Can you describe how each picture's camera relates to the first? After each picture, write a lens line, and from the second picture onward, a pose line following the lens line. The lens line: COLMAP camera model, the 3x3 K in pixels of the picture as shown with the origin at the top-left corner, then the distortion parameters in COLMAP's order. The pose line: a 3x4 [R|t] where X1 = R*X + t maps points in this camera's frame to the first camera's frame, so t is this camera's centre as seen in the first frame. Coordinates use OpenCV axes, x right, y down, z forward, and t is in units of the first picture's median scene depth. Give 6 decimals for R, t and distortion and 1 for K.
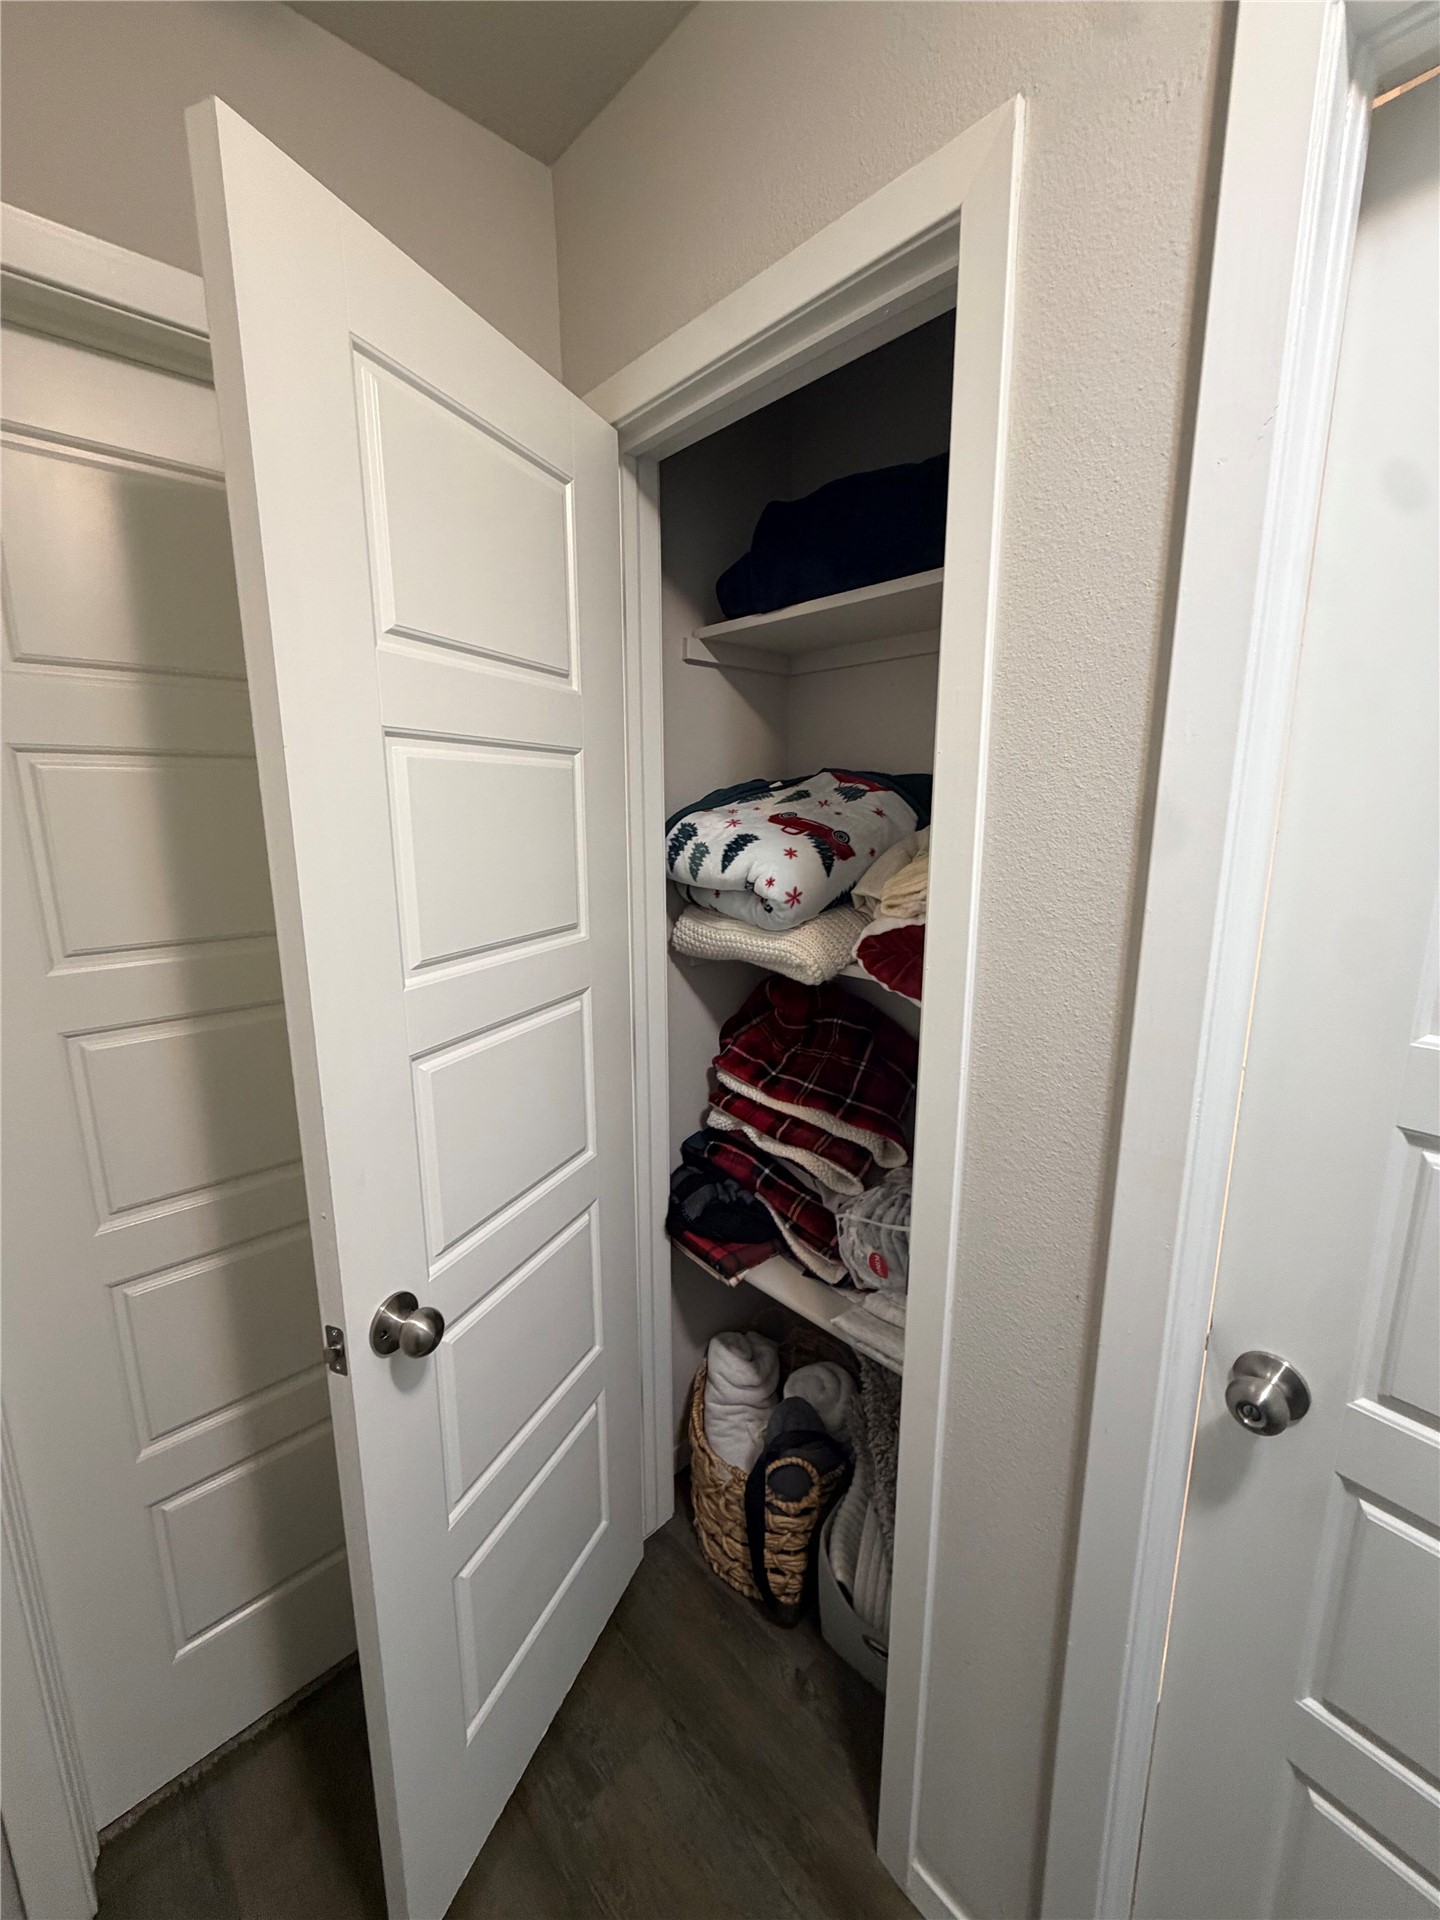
lens RADIAL K [[765.1, 0, 726.9], [0, 765.1, 958.0], [0, 0, 1]] dist [-0.001053, -0.000672]
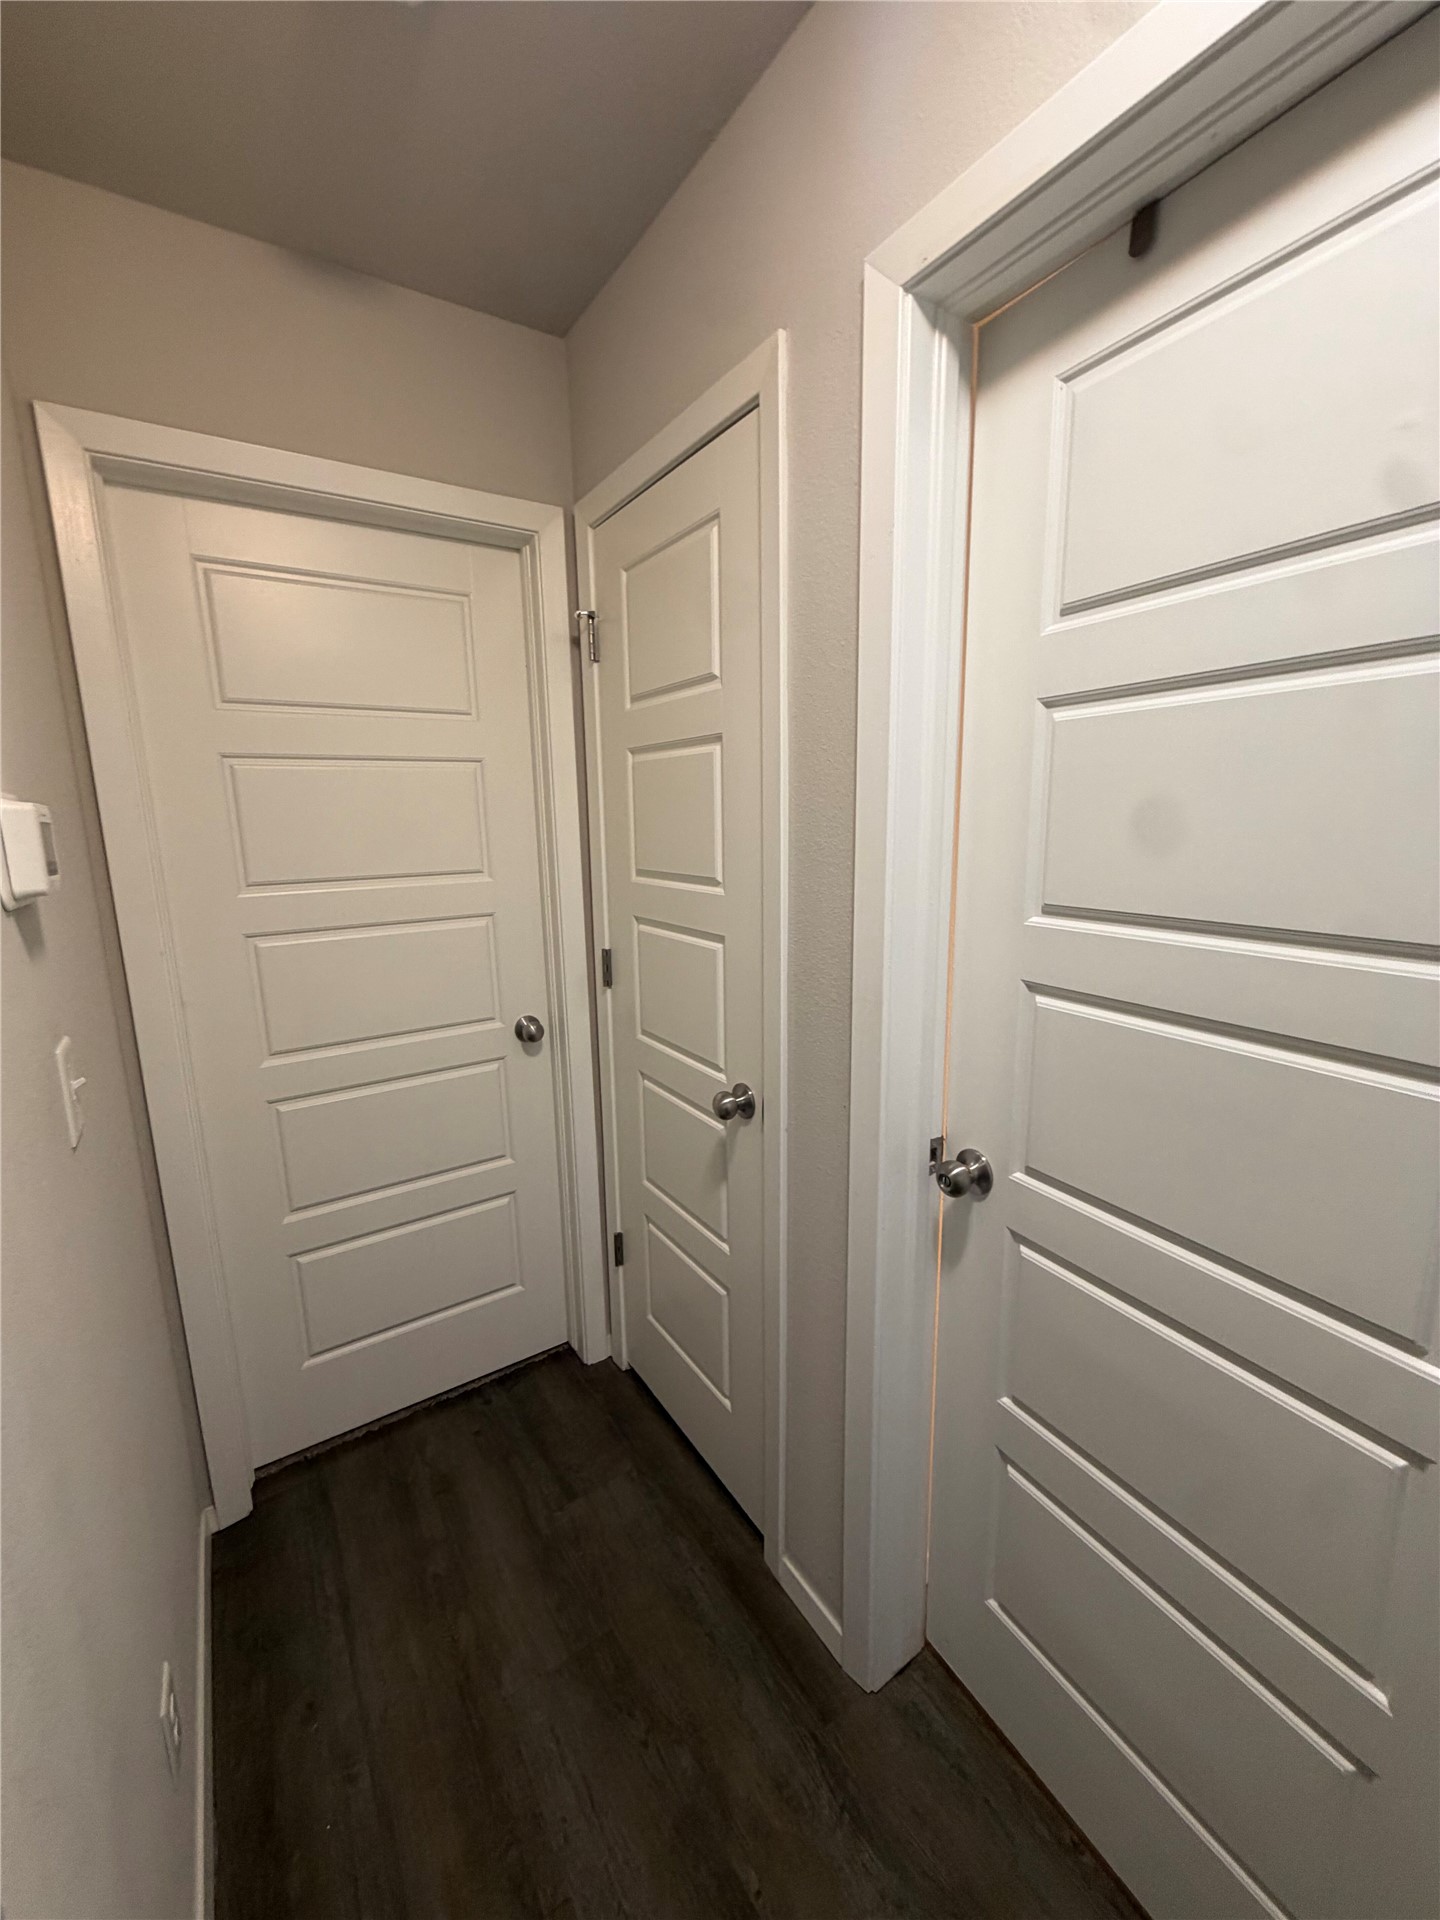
lens RADIAL K [[765.1, 0, 714.7], [0, 765.1, 952.1], [0, 0, 1]] dist [-0.001053, -0.000672]
pose [[0.985082, 0.015758, -0.171362, 0.340369], [-0.016747, 0.999850, -0.004326, 0.114820], [0.171268, 0.007131, 0.985199, -0.370994]]
